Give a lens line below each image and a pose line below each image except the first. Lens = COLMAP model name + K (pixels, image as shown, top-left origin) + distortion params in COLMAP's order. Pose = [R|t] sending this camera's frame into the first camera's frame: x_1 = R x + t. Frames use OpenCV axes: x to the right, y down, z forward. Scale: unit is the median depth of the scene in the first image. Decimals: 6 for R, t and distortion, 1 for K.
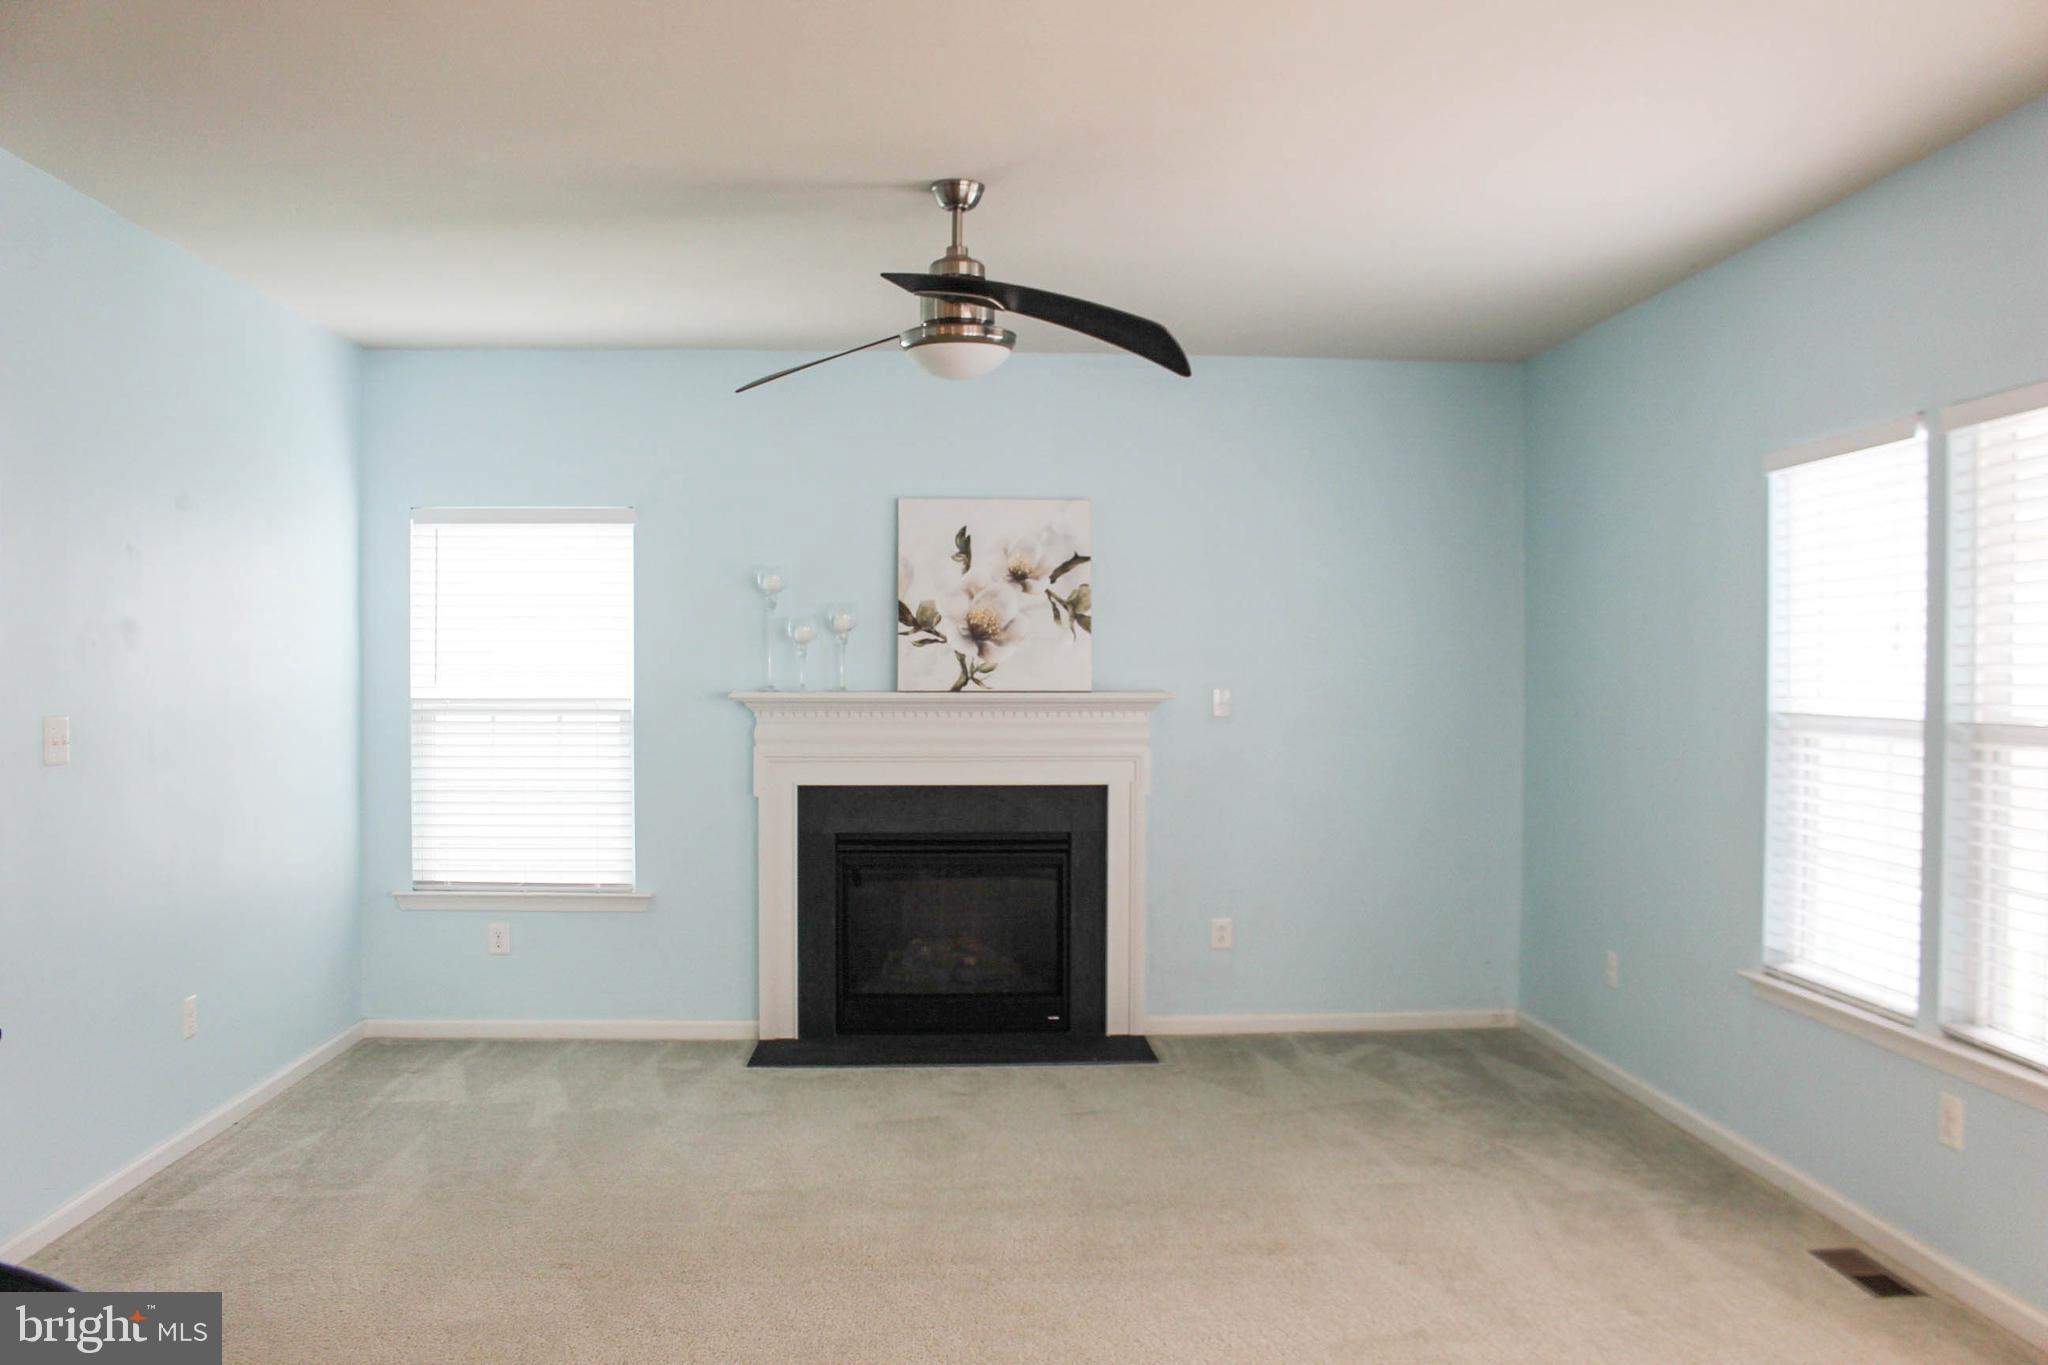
lens RADIAL K [[1773.1, 0, 1024.0], [0, 1773.1, 682.5], [0, 0, 1]] dist [-0.142518, 0.217236]
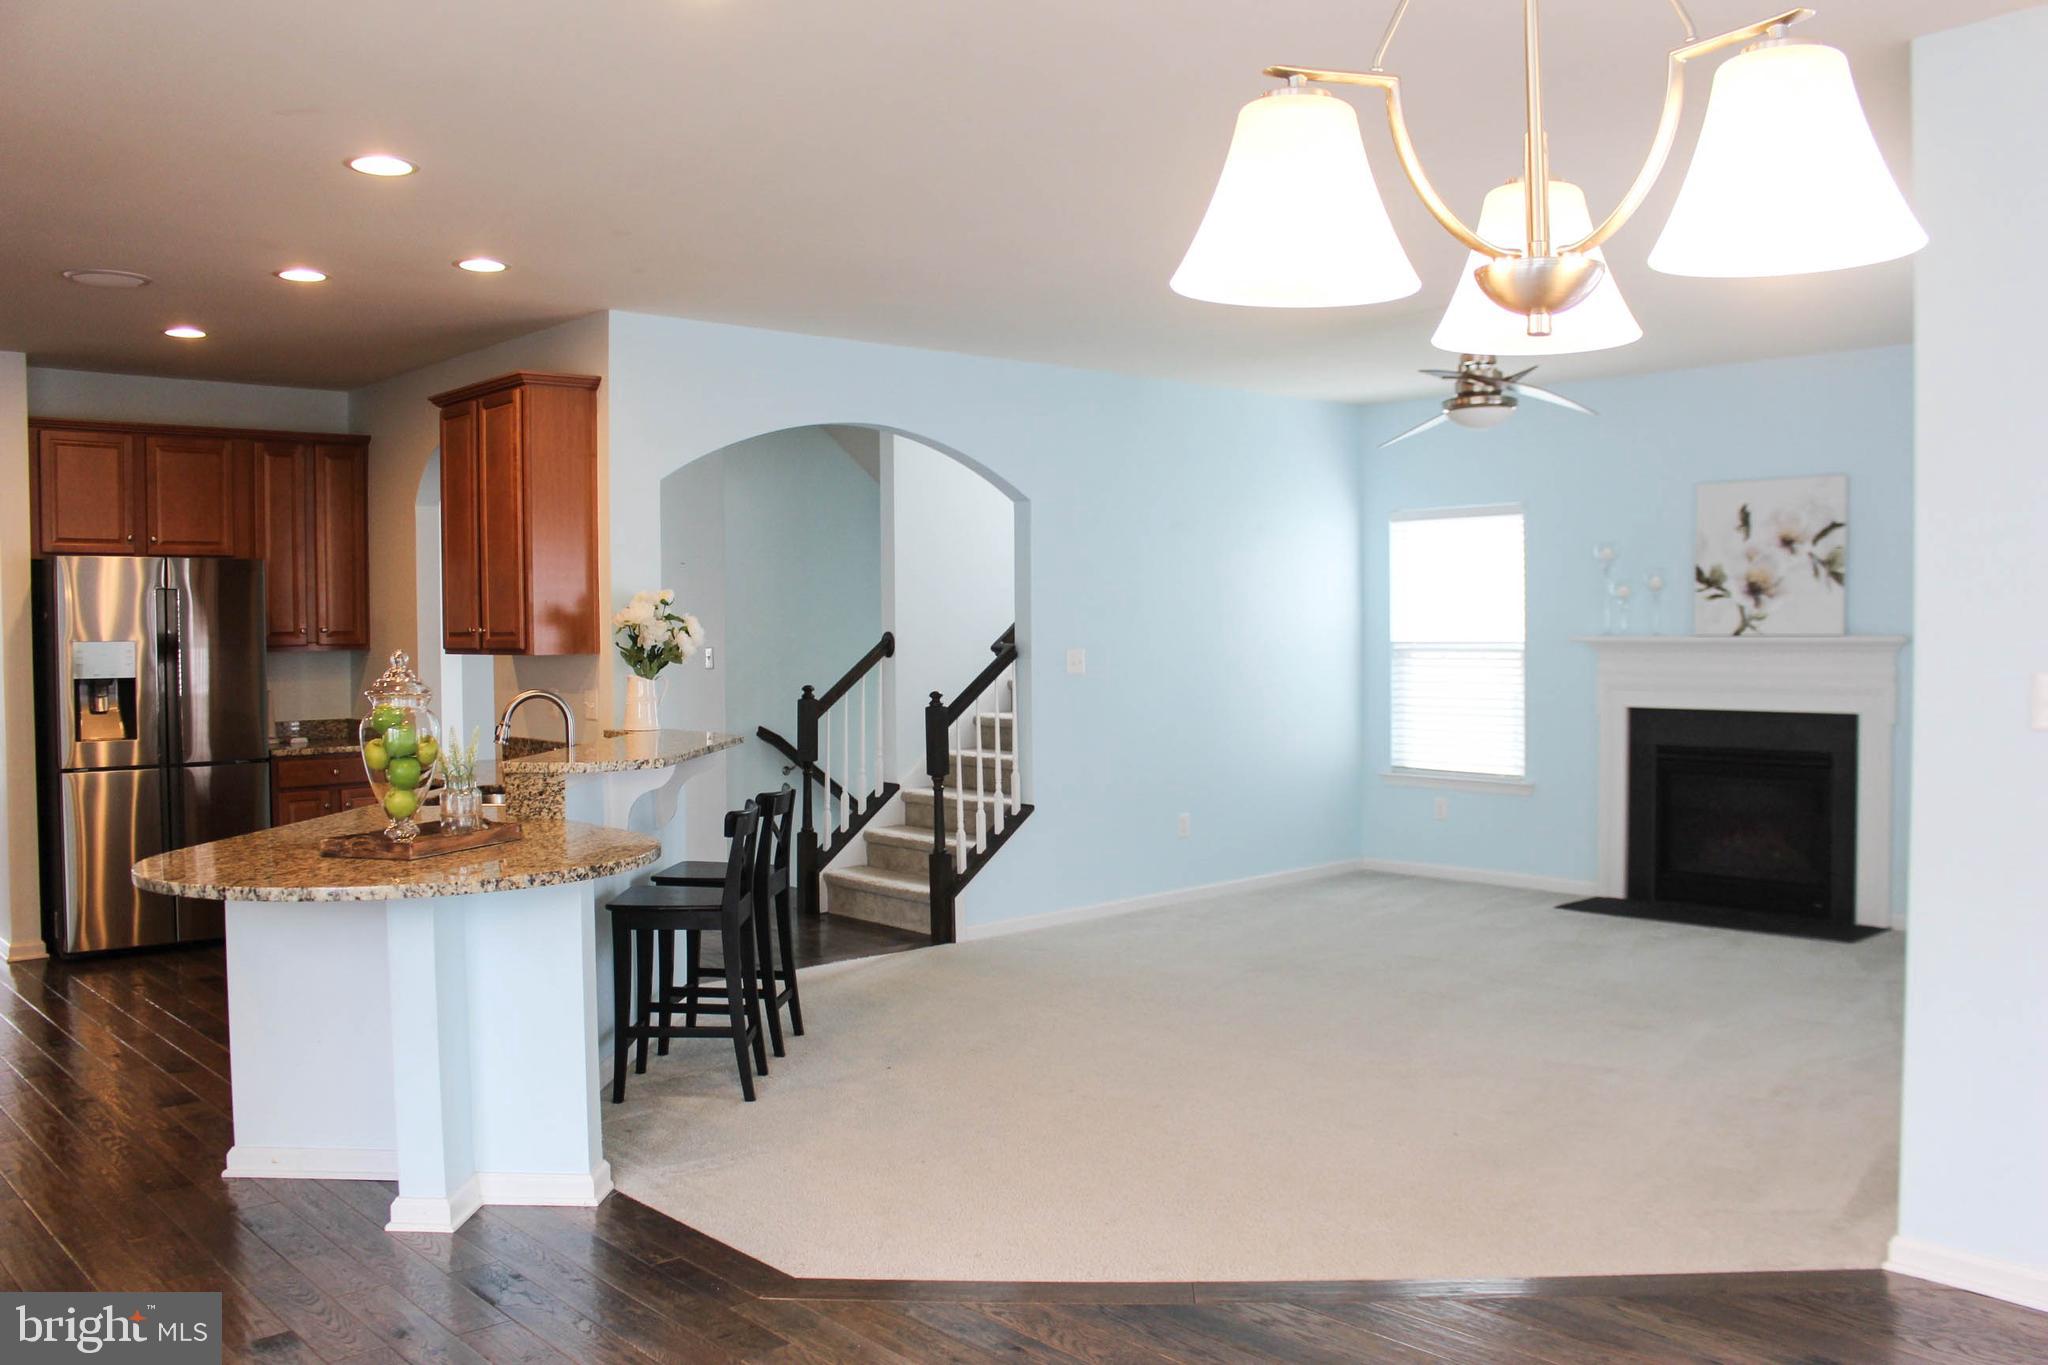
lens RADIAL K [[1773.1, 0, 1024.0], [0, 1773.1, 682.5], [0, 0, 1]] dist [-0.142518, 0.217236]
pose [[0.630780, 0.016896, -0.775778, 0.601024], [0.009375, 0.999524, 0.029393, -0.002752], [0.775905, -0.025814, 0.630321, -0.173046]]
